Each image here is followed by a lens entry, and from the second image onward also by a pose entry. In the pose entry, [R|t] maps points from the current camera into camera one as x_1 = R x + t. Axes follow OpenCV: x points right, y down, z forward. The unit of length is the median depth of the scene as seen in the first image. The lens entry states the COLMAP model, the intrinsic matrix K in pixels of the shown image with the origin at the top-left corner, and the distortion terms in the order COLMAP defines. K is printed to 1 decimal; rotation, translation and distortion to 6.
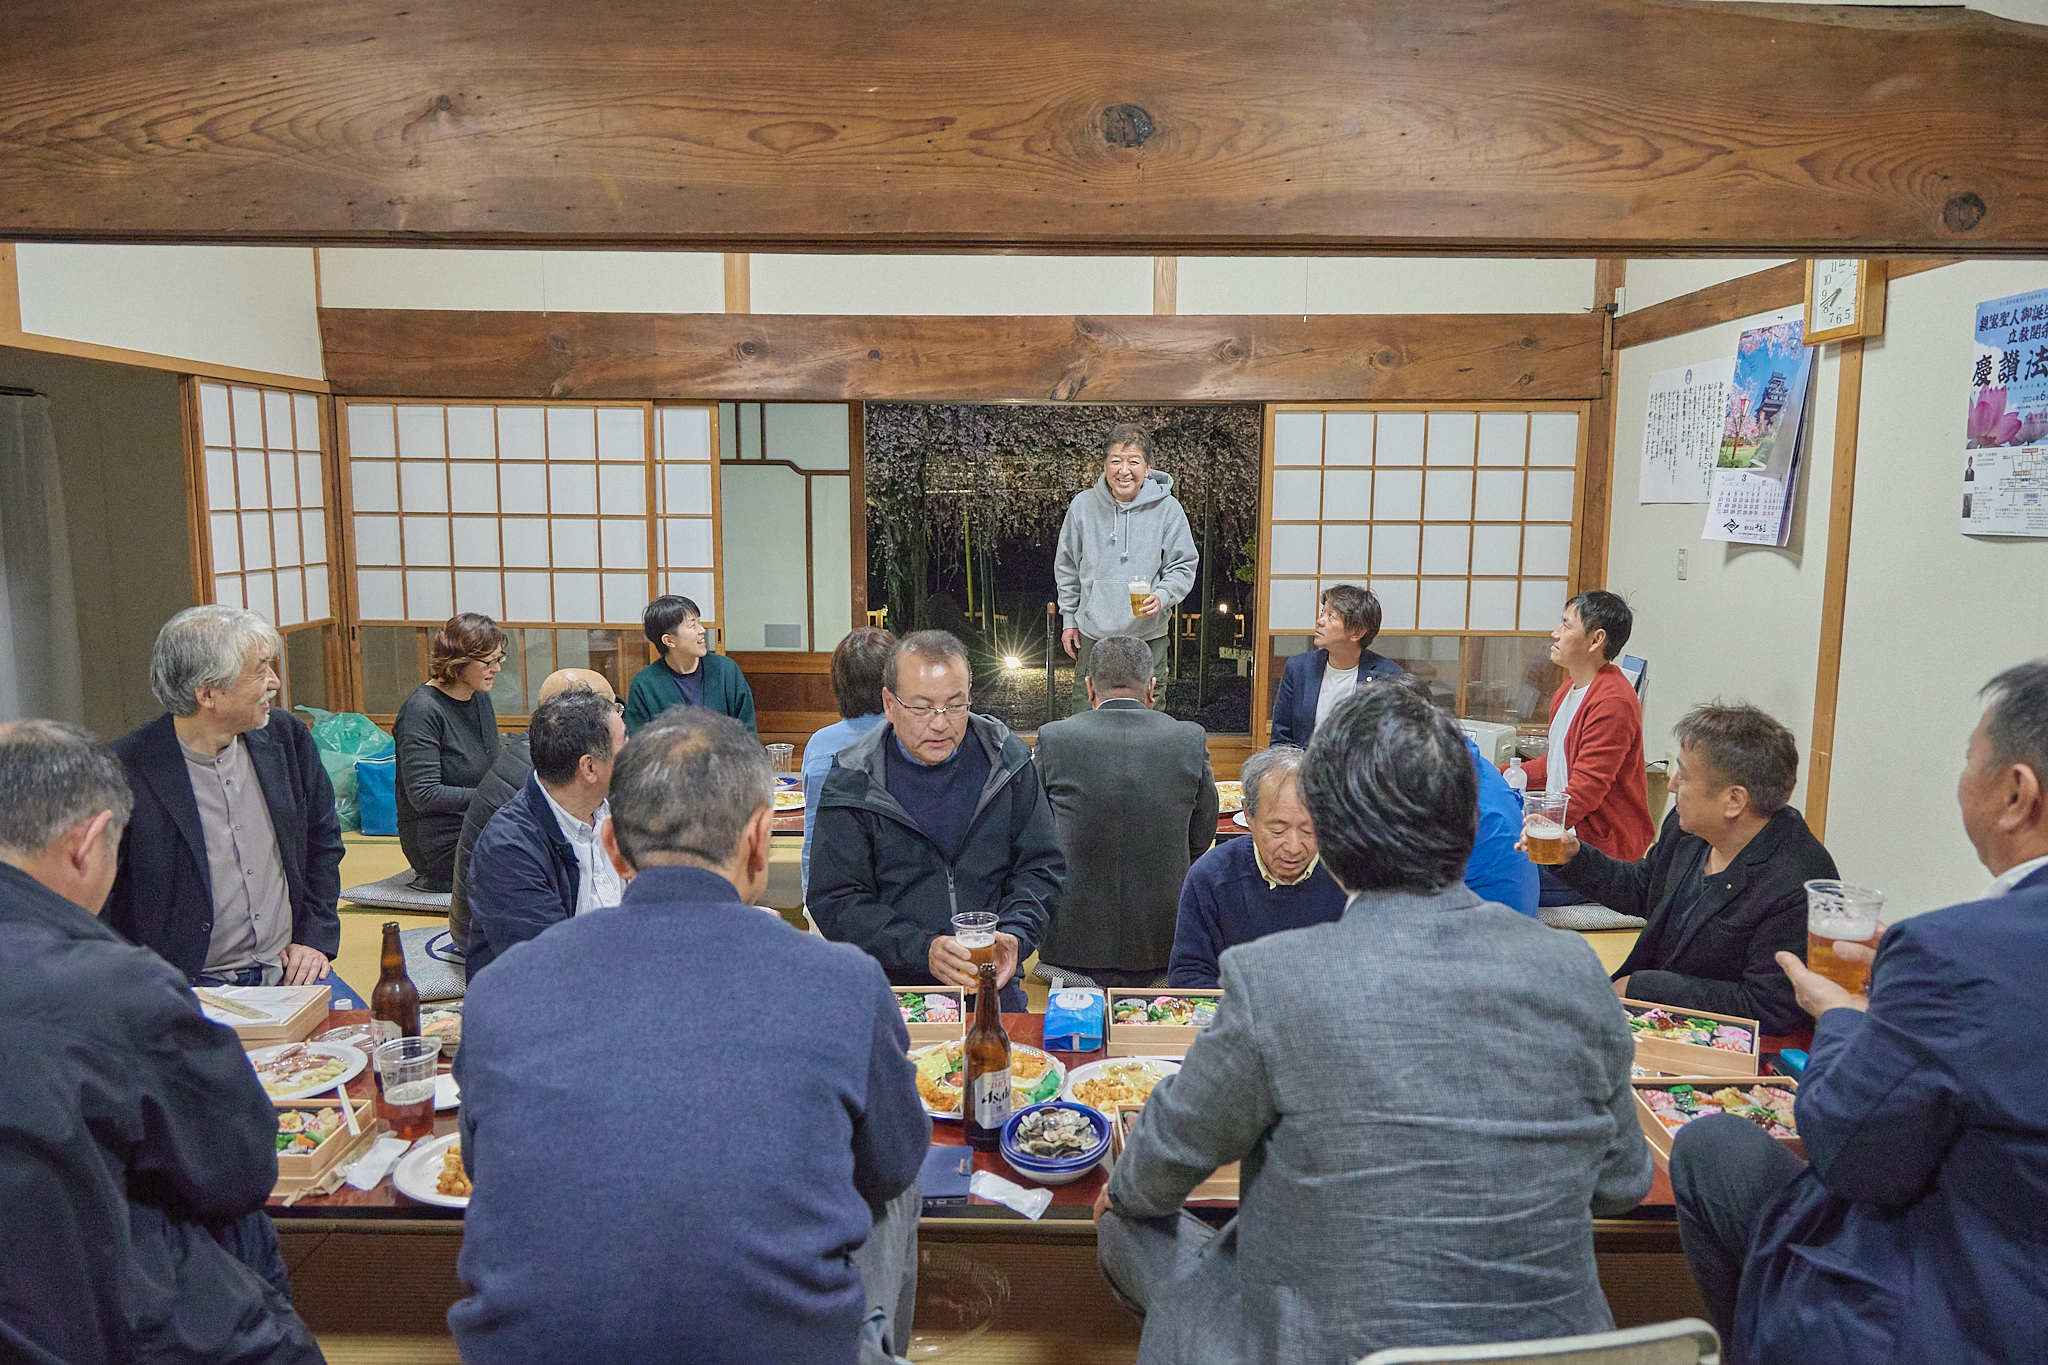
lens RADIAL K [[1388.0, 0, 1042.5], [0, 1388.0, 696.1], [0, 0, 1]] dist [-0.001070, 0.000891]
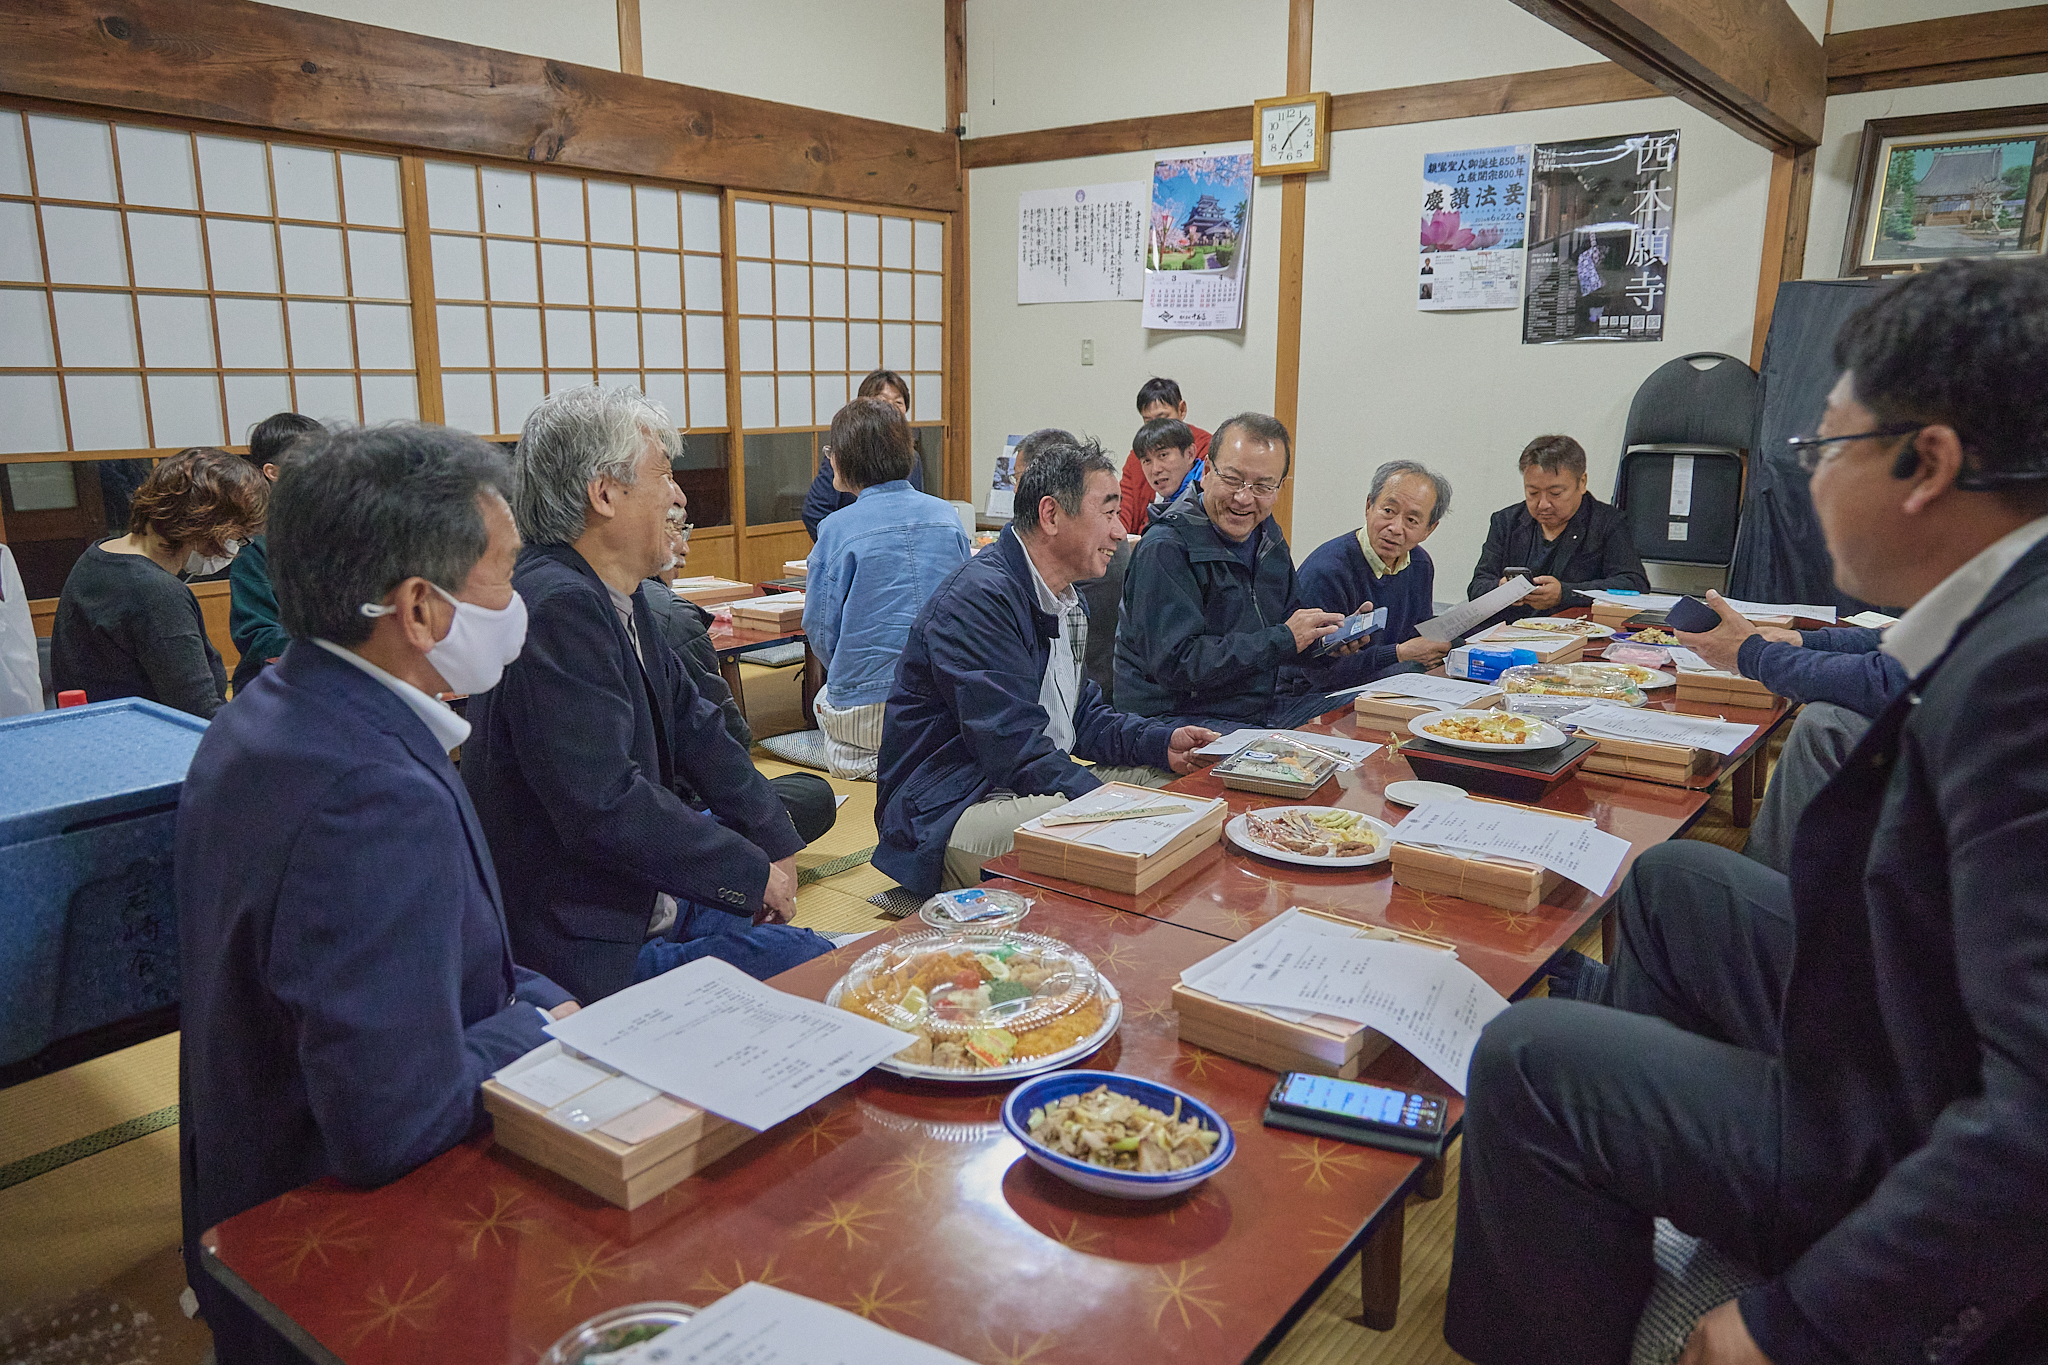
lens RADIAL K [[1388.0, 0, 1042.5], [0, 1388.0, 696.1], [0, 0, 1]] dist [-0.001070, 0.000891]
pose [[0.604475, -0.186910, 0.774387, -0.894543], [0.112205, 0.982371, 0.149525, 0.025696], [-0.788683, -0.003494, 0.614791, 0.411548]]
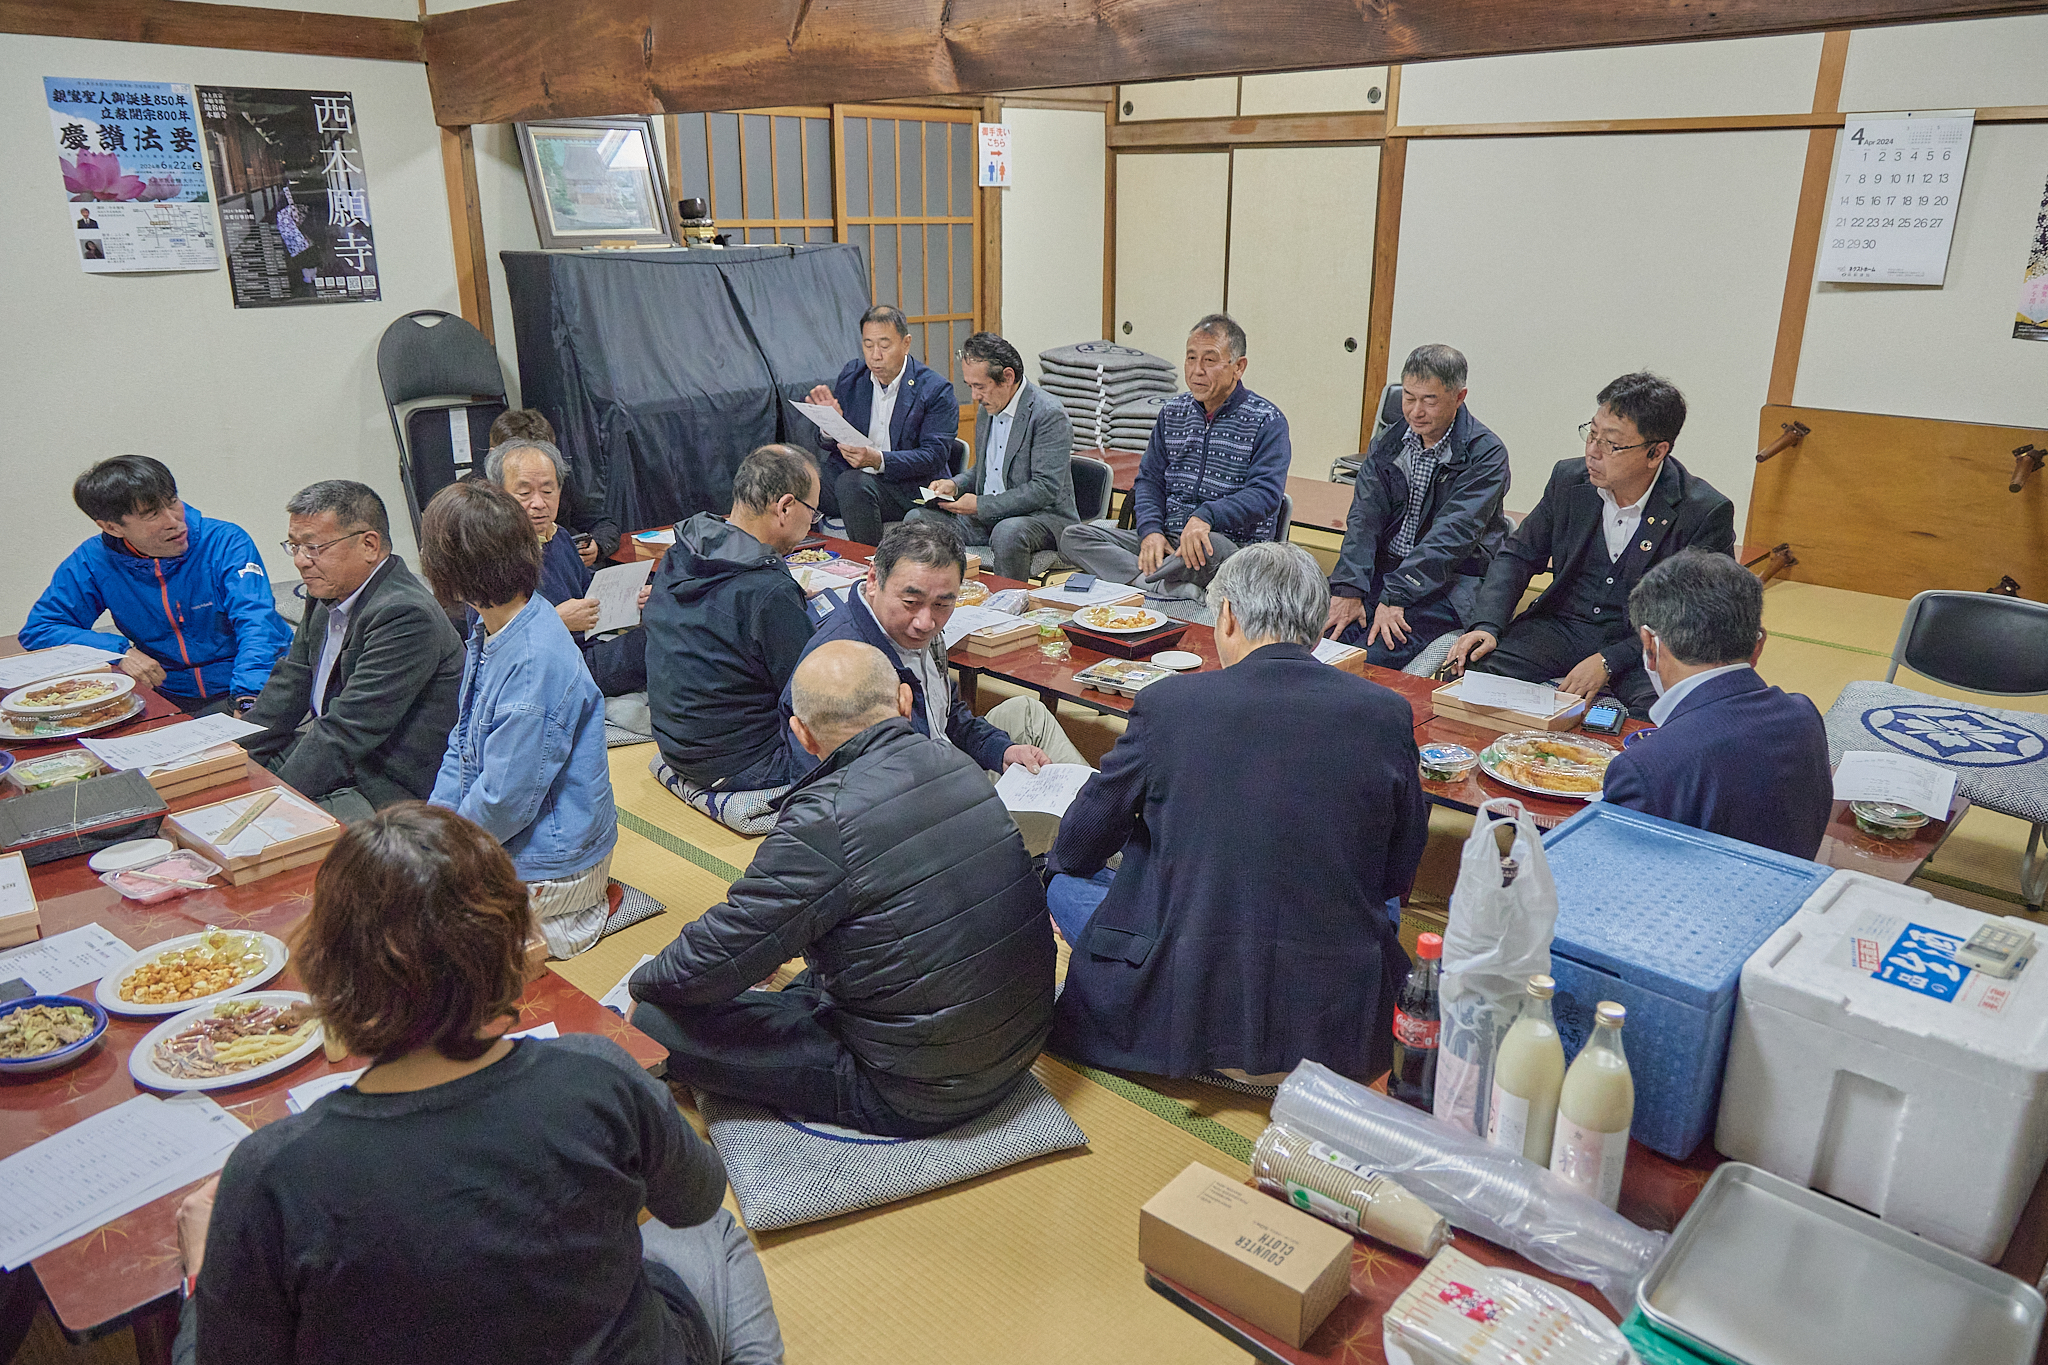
lens RADIAL K [[1461.4, 0, 1043.4], [0, 1461.4, 699.8], [0, 0, 1]] dist [-0.002043, 0.002471]
pose [[-0.724707, -0.225592, 0.651082, -0.947169], [0.091389, 0.905073, 0.415320, -0.249514], [-0.682969, 0.360487, -0.635296, 1.464230]]
